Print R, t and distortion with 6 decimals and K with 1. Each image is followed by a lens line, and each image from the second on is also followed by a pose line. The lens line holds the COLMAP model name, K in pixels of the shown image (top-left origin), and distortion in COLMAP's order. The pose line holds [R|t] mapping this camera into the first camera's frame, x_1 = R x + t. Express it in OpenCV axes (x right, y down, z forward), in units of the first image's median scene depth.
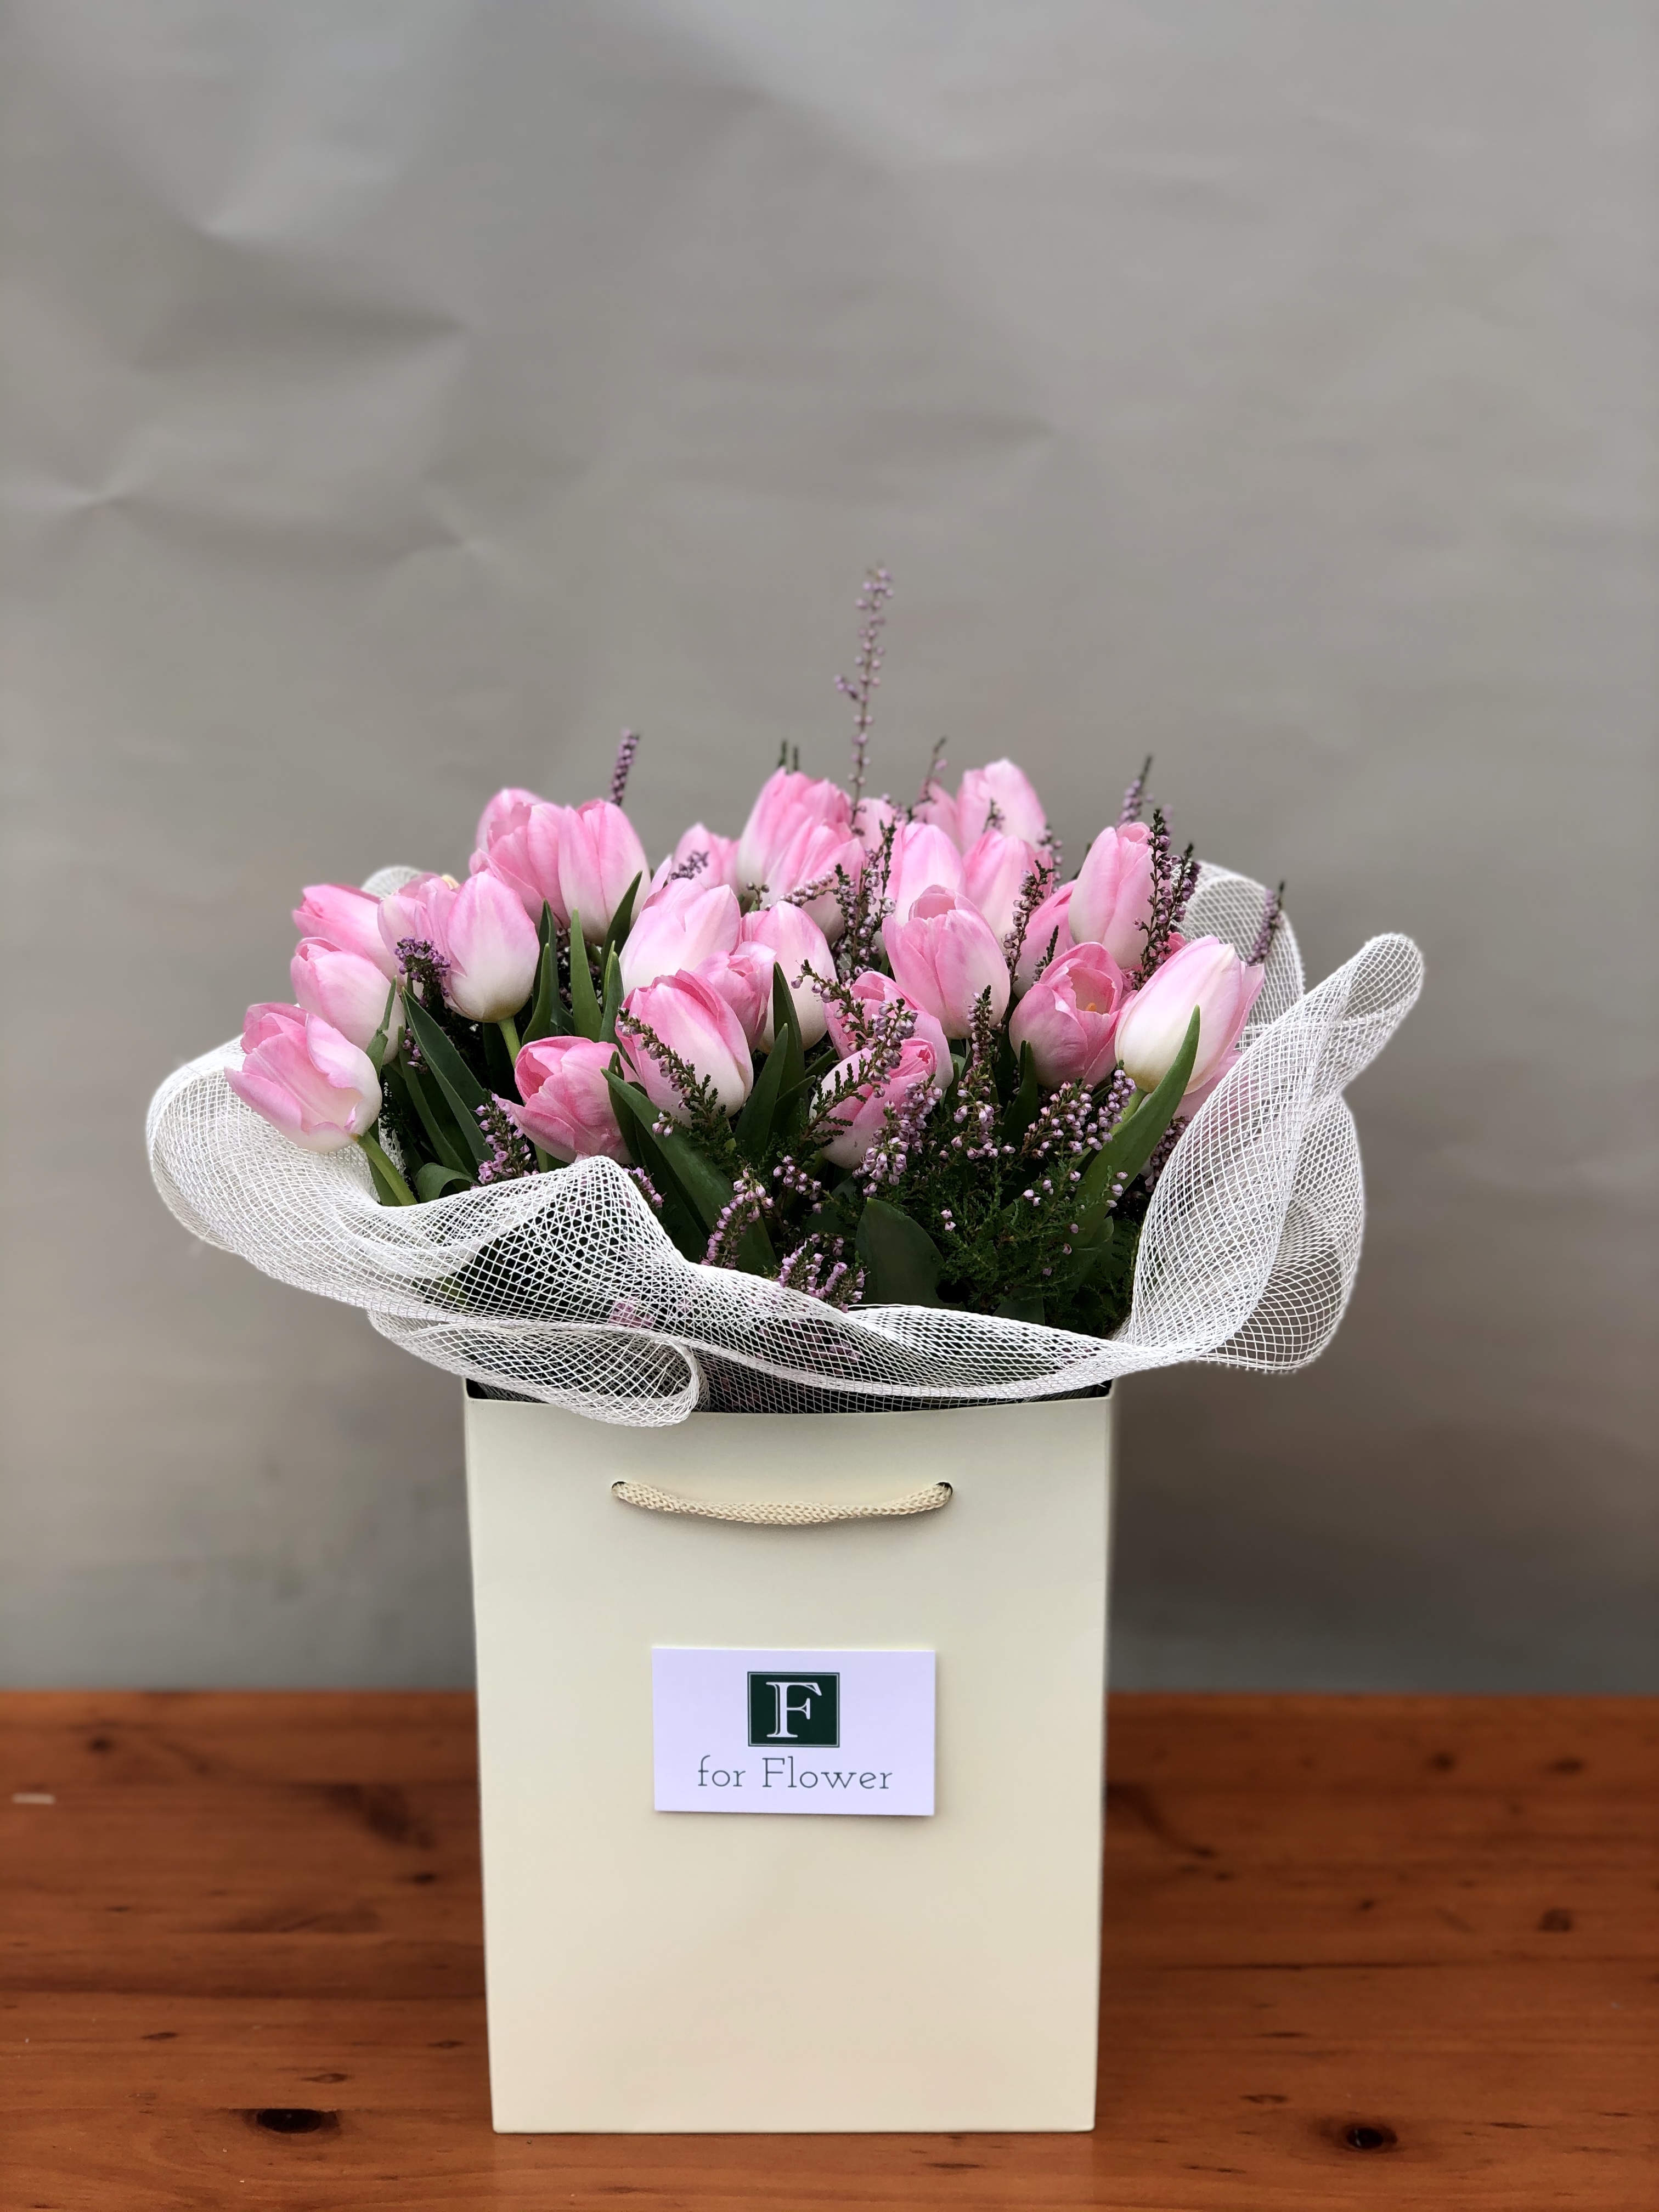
lens RADIAL K [[3325.0, 0, 829.5], [0, 3325.0, 1106.0], [0, 0, 1]] dist [0.021726, -0.012763]
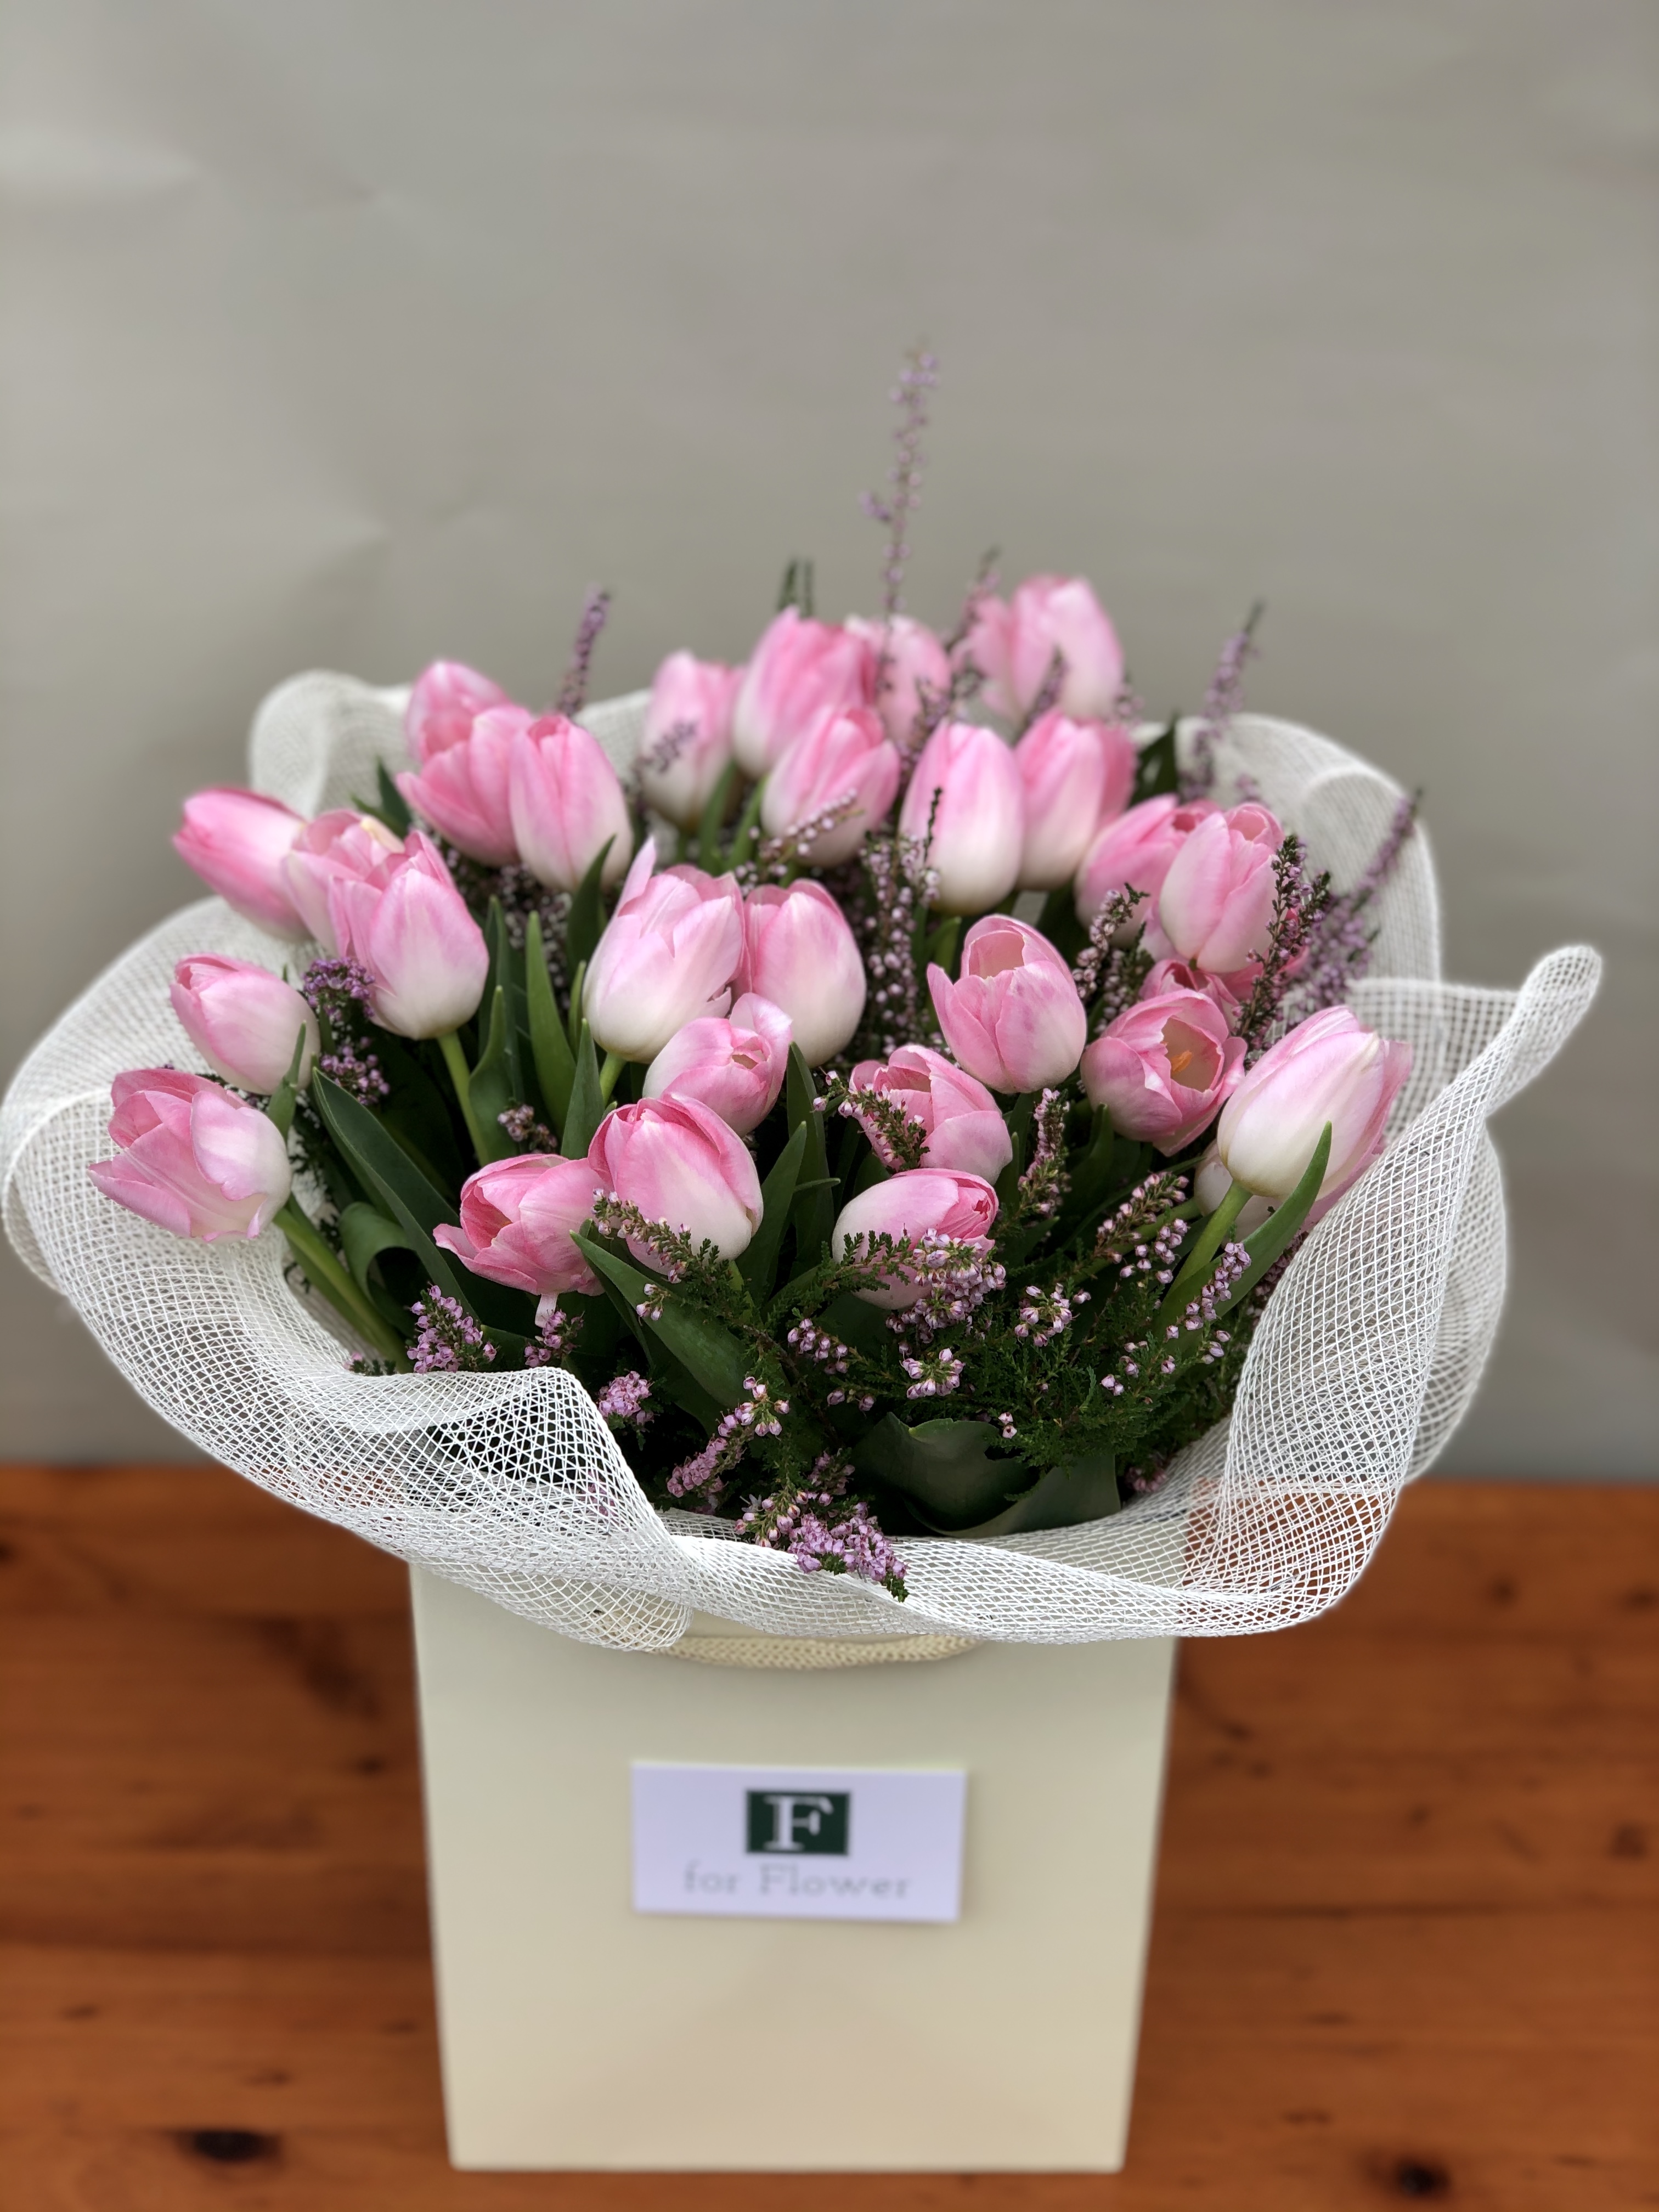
lens RADIAL K [[3325.0, 0, 829.5], [0, 3325.0, 1106.0], [0, 0, 1]] dist [0.021726, -0.012763]
pose [[0.999745, 0.011641, 0.019348, -0.021311], [-0.017029, 0.951380, 0.307548, -0.257335], [-0.014827, -0.307799, 0.951336, 0.241341]]
